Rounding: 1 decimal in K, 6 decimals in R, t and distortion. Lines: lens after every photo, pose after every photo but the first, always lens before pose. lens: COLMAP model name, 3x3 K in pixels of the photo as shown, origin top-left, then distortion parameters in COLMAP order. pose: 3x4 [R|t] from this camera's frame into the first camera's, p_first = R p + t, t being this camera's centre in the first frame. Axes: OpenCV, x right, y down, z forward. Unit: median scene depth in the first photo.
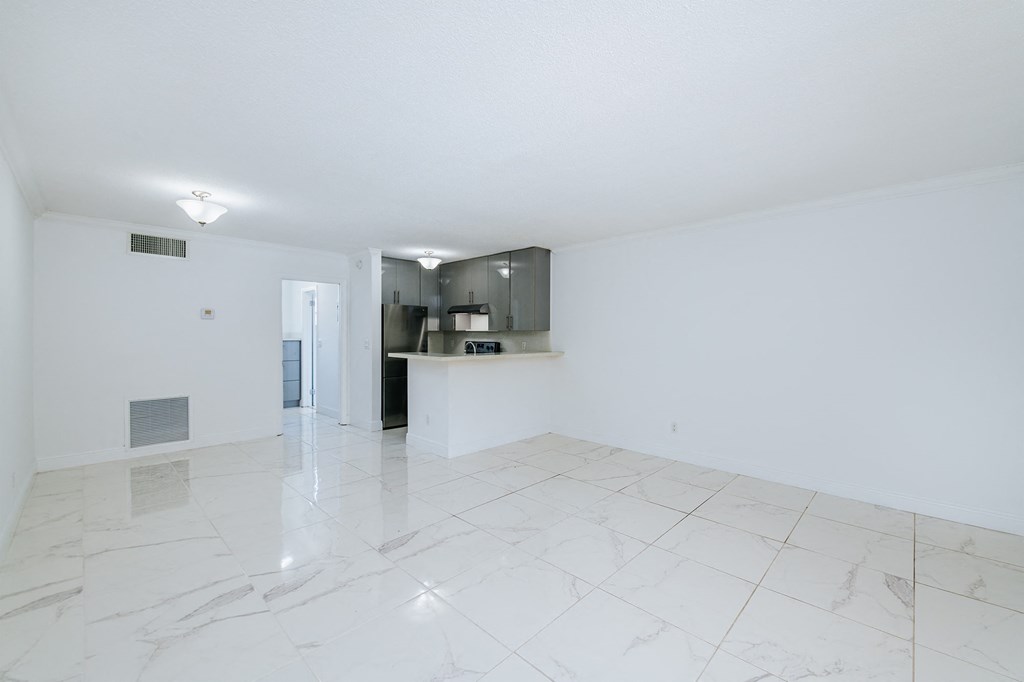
lens RADIAL K [[414.8, 0, 531.6], [0, 414.8, 338.0], [0, 0, 1]] dist [-0.002859, -0.000133]
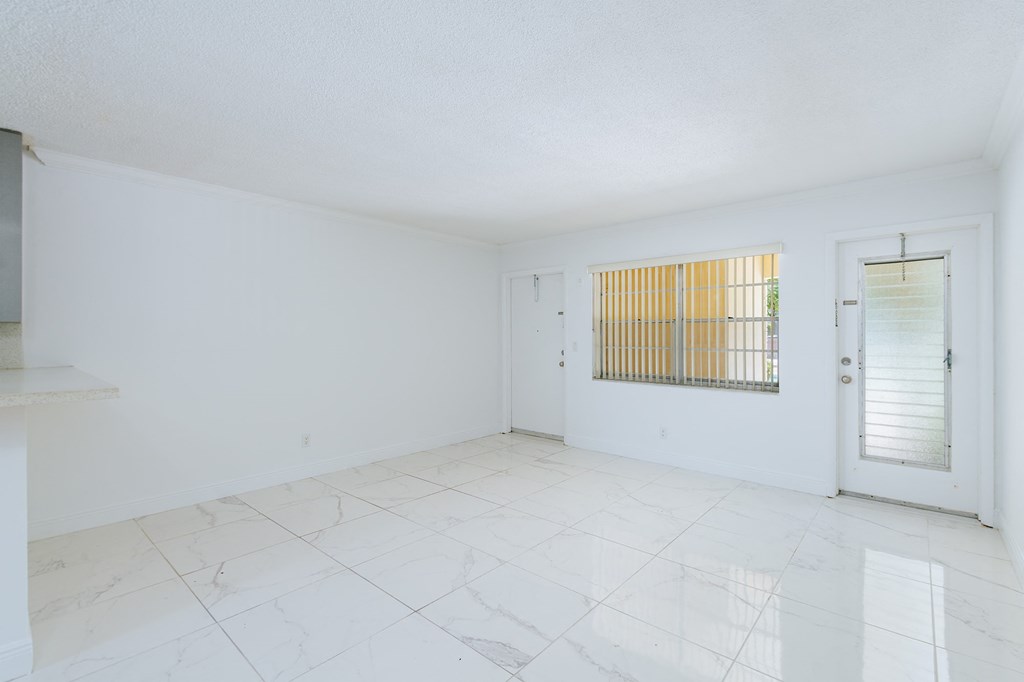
lens RADIAL K [[443.7, 0, 534.0], [0, 443.7, 336.8], [0, 0, 1]] dist [0.001338, 0.000037]
pose [[-0.046559, -0.005964, 0.998898, -0.664166], [0.008618, 0.999943, 0.006372, 0.001044], [-0.998878, 0.008905, -0.046505, 0.641487]]
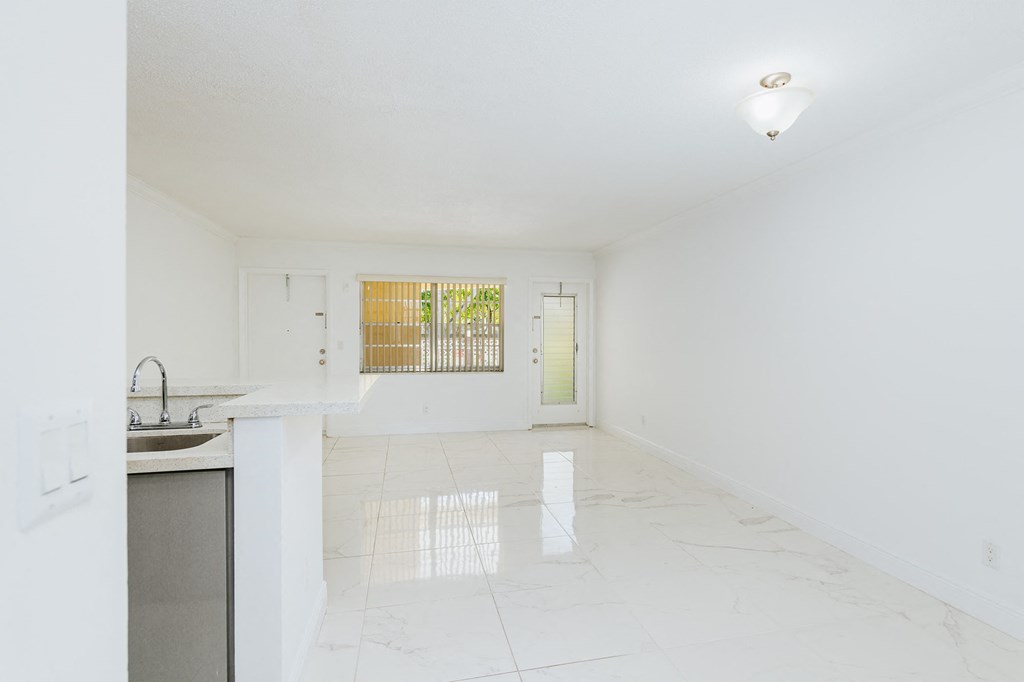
lens RADIAL K [[498.1, 0, 512.0], [0, 498.1, 341.0], [0, 0, 1]] dist [0.001108, -0.000051]
pose [[-0.814363, -0.013856, 0.580191, -0.751640], [-0.001310, 0.999756, 0.022036, -0.011657], [-0.580355, 0.017185, -0.814182, 1.457854]]
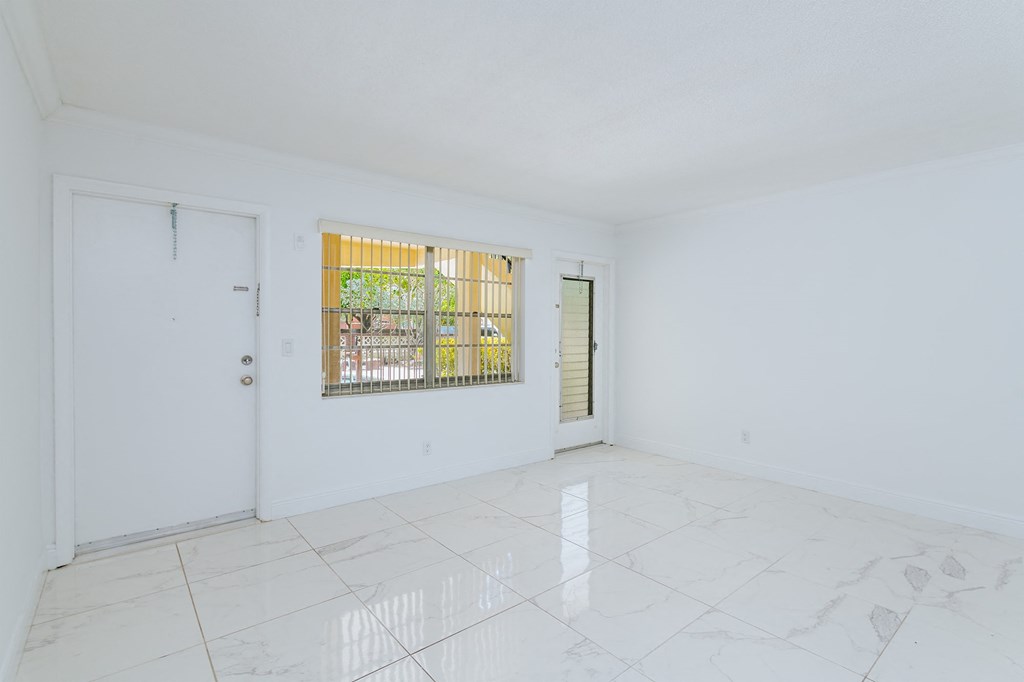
lens RADIAL K [[485.8, 0, 519.7], [0, 485.8, 333.7], [0, 0, 1]] dist [-0.003475, -0.000362]
pose [[-0.990591, -0.012953, 0.136242, 0.125177], [-0.010893, 0.999815, 0.015856, -0.003726], [-0.136423, 0.014223, -0.990549, 1.251641]]
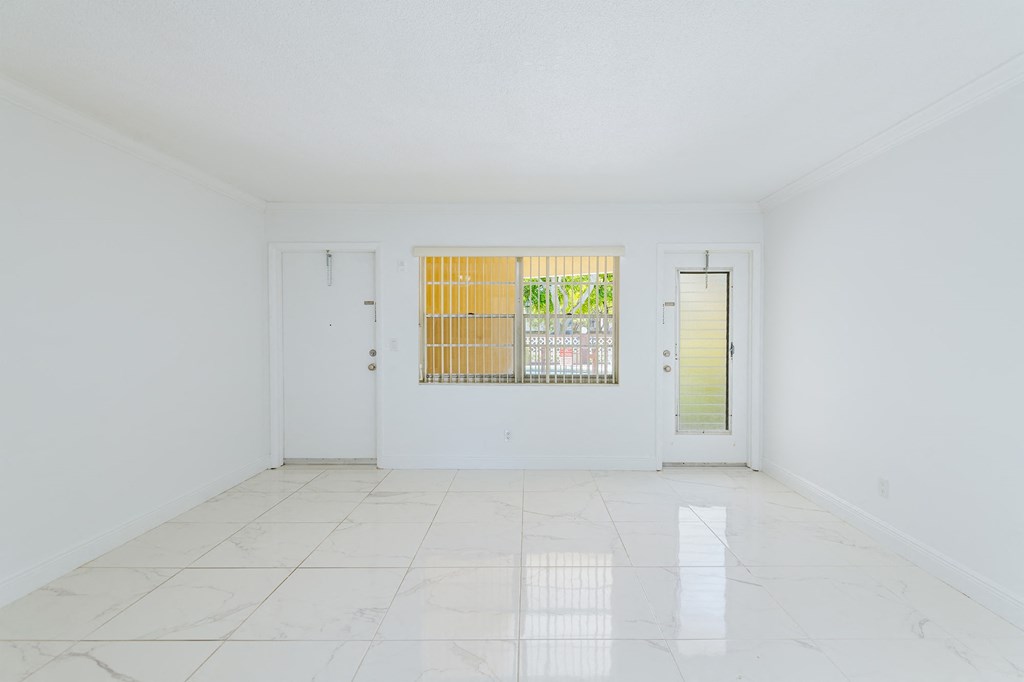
lens RADIAL K [[468.0, 0, 523.4], [0, 468.0, 332.4], [0, 0, 1]] dist [0.001236, -0.000552]
pose [[-0.668265, -0.008500, 0.743875, -0.399391], [0.001600, 0.999916, 0.012864, -0.004493], [-0.743922, 0.009787, -0.668195, 0.979870]]
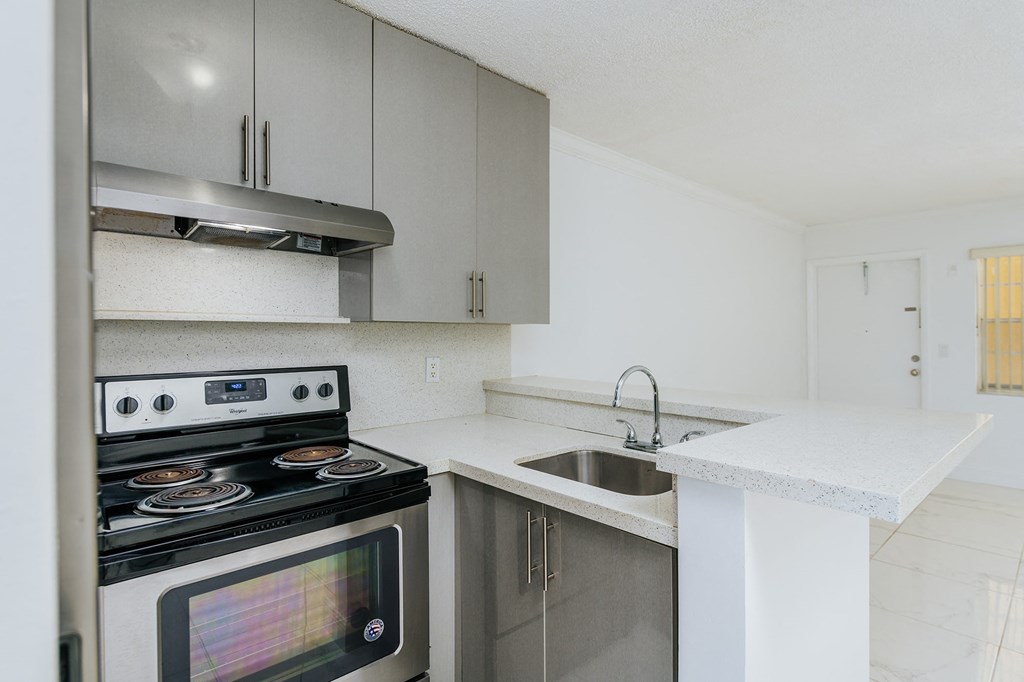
lens RADIAL K [[508.1, 0, 540.5], [0, 508.1, 336.6], [0, 0, 1]] dist [-0.003325, -0.000792]
pose [[0.069544, -0.006474, 0.997558, -0.613758], [0.011222, 0.999921, 0.005707, -0.012320], [-0.997516, 0.010797, 0.069611, 1.325890]]
